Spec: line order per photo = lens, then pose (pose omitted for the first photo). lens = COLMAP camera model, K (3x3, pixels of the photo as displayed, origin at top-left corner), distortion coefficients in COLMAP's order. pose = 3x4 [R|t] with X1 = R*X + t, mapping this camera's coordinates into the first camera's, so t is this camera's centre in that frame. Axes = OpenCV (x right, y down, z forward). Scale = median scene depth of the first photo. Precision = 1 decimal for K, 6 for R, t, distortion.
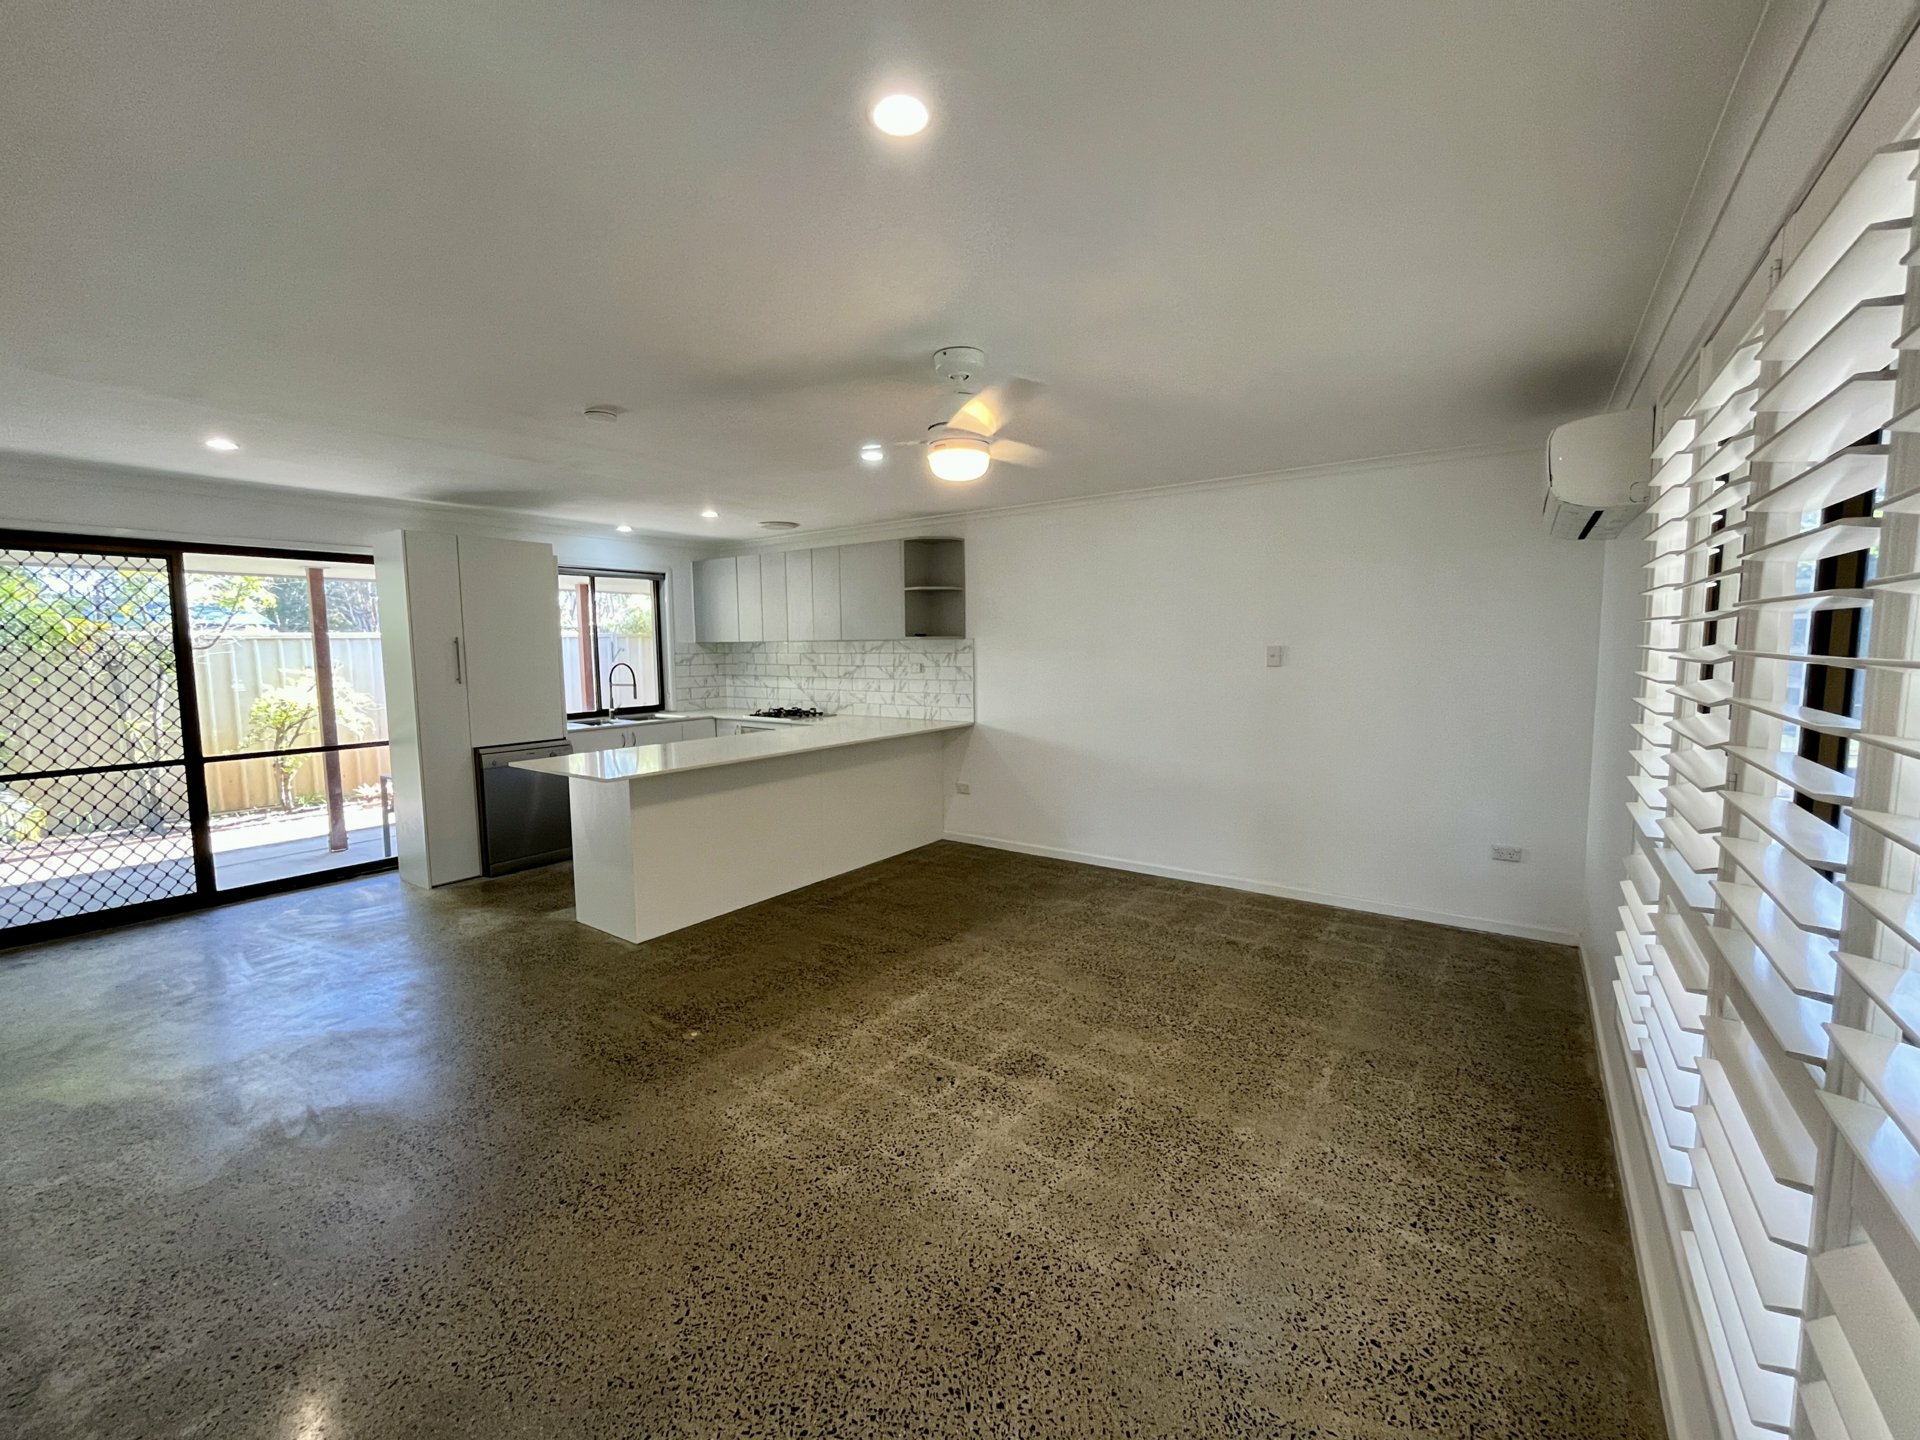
lens RADIAL K [[782.7, 0, 958.4], [0, 782.7, 719.8], [0, 0, 1]] dist [-0.004967, 0.000775]
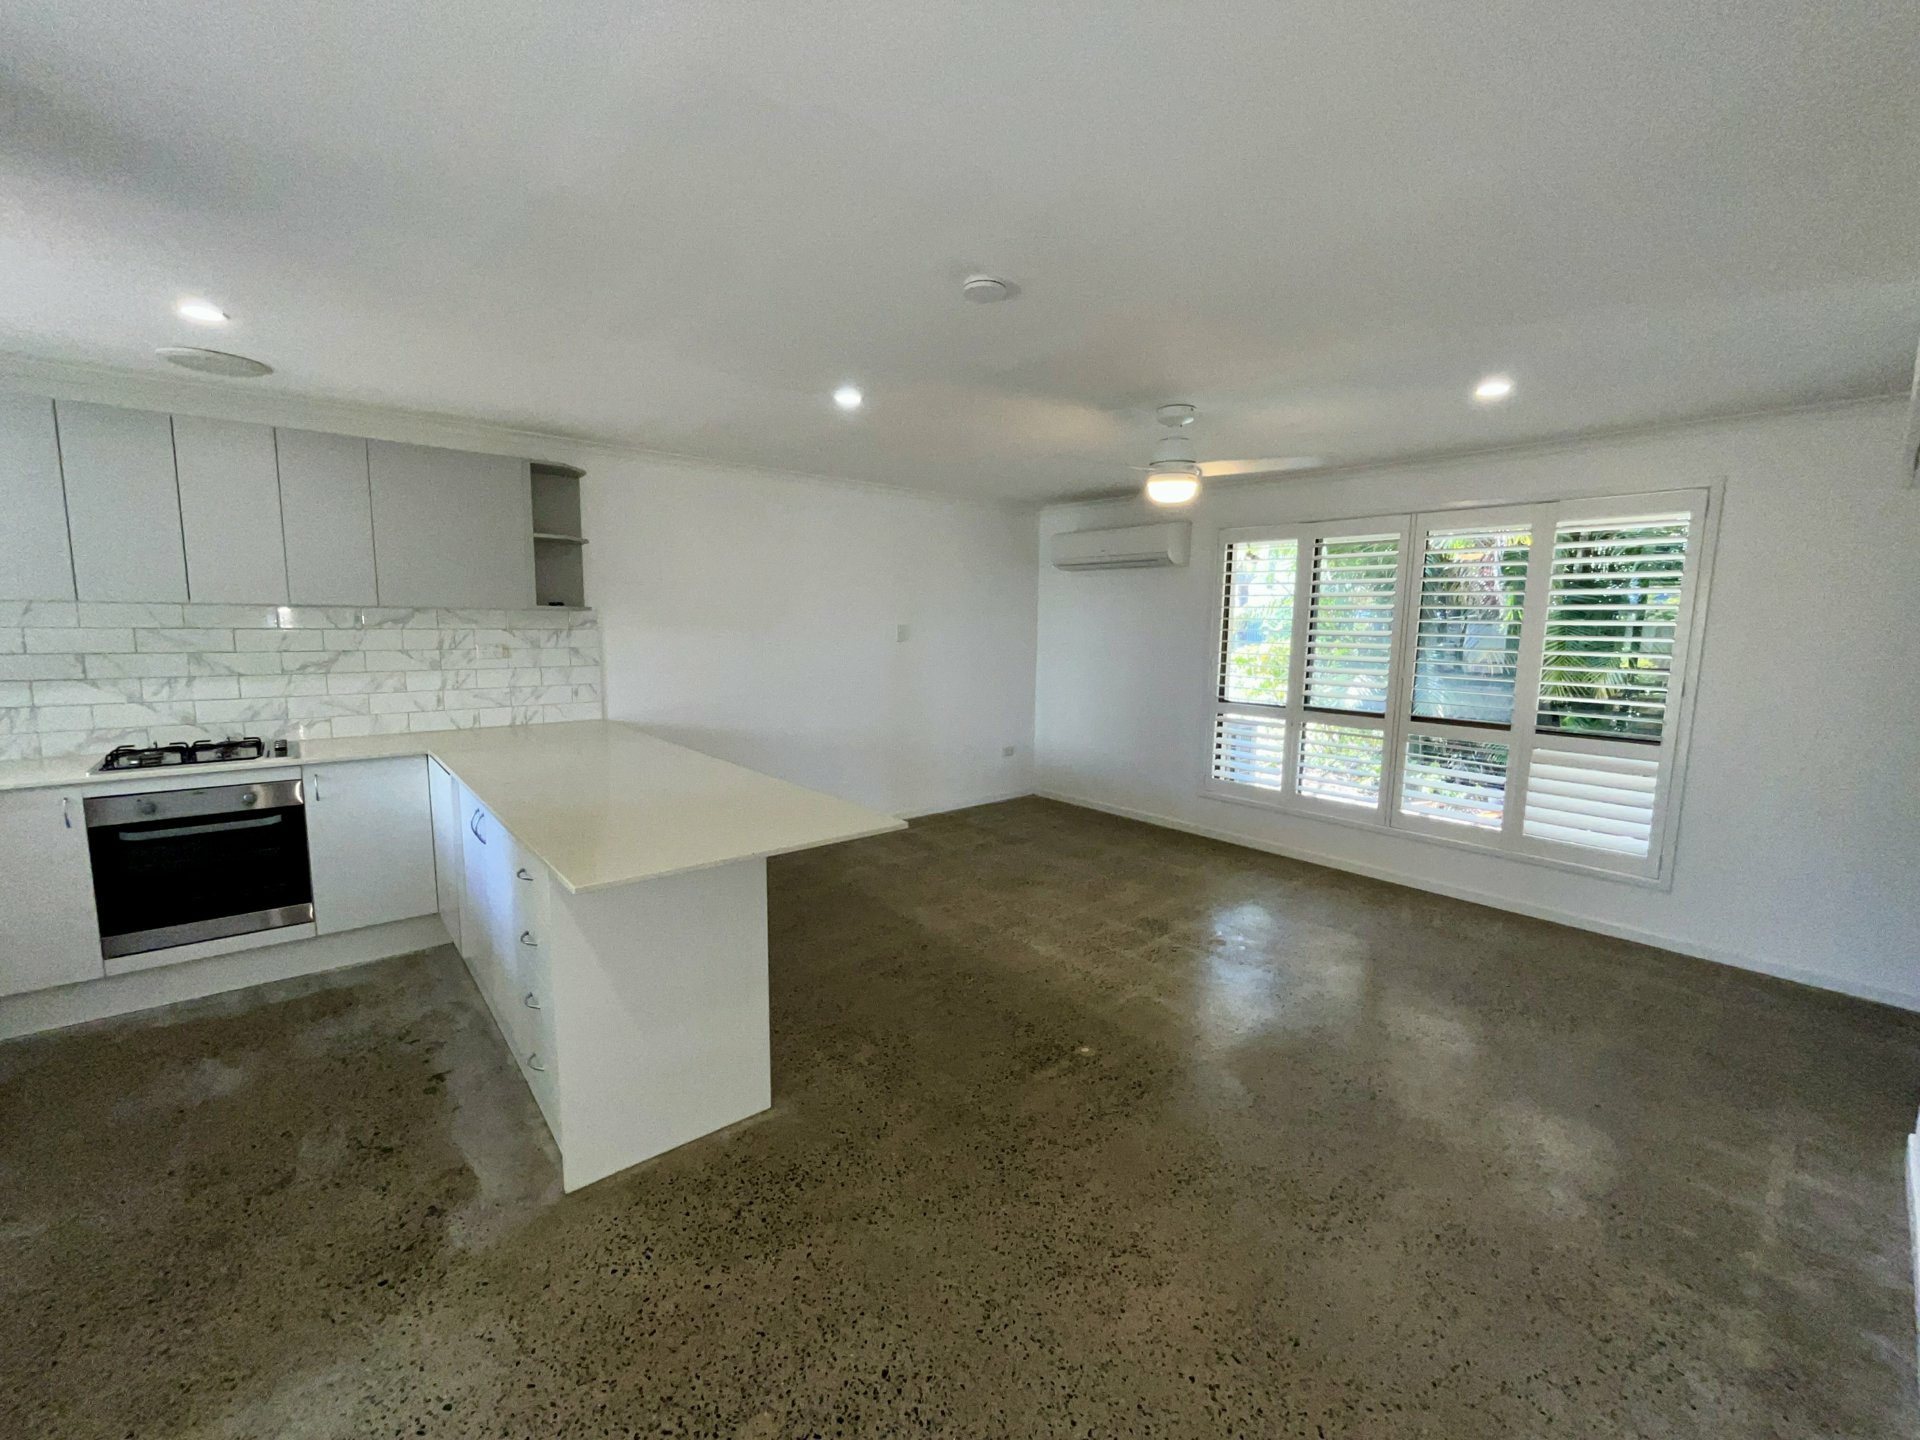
lens RADIAL K [[782.7, 0, 955.8], [0, 782.7, 716.7], [0, 0, 1]] dist [-0.004967, 0.000775]
pose [[0.238839, -0.104655, 0.965403, -0.597964], [0.079687, 0.992935, 0.087925, -0.036919], [-0.967784, 0.055930, 0.245491, 0.444552]]
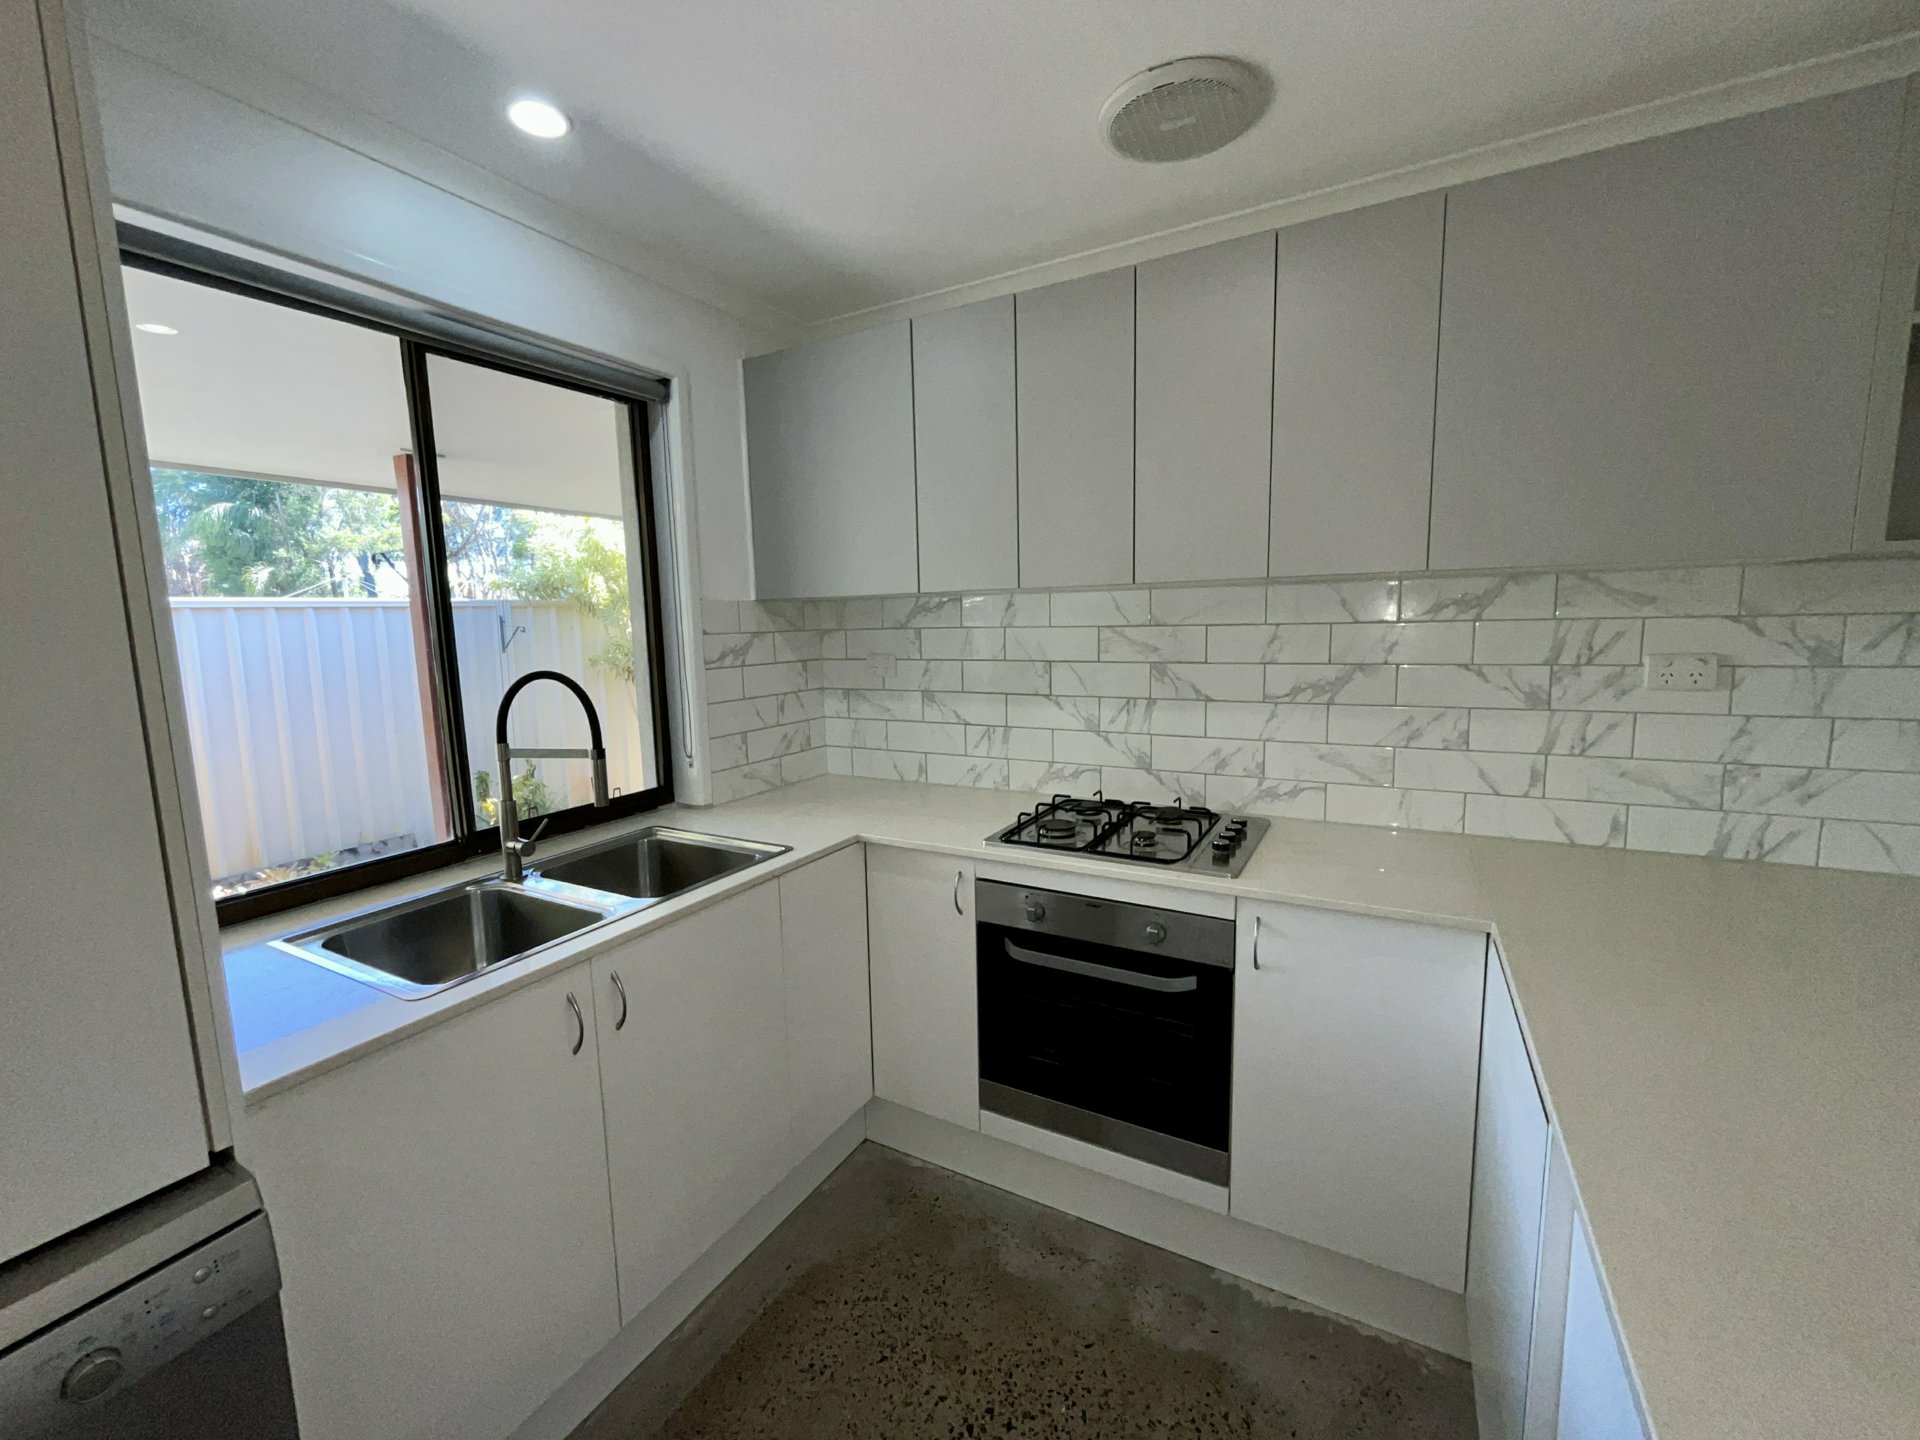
lens RADIAL K [[782.7, 0, 955.1], [0, 782.7, 712.5], [0, 0, 1]] dist [-0.004967, 0.000775]
pose [[0.994241, -0.027680, 0.103527, -0.327918], [0.025318, 0.999390, 0.024057, -0.063607], [-0.104130, -0.021298, 0.994336, 0.740214]]
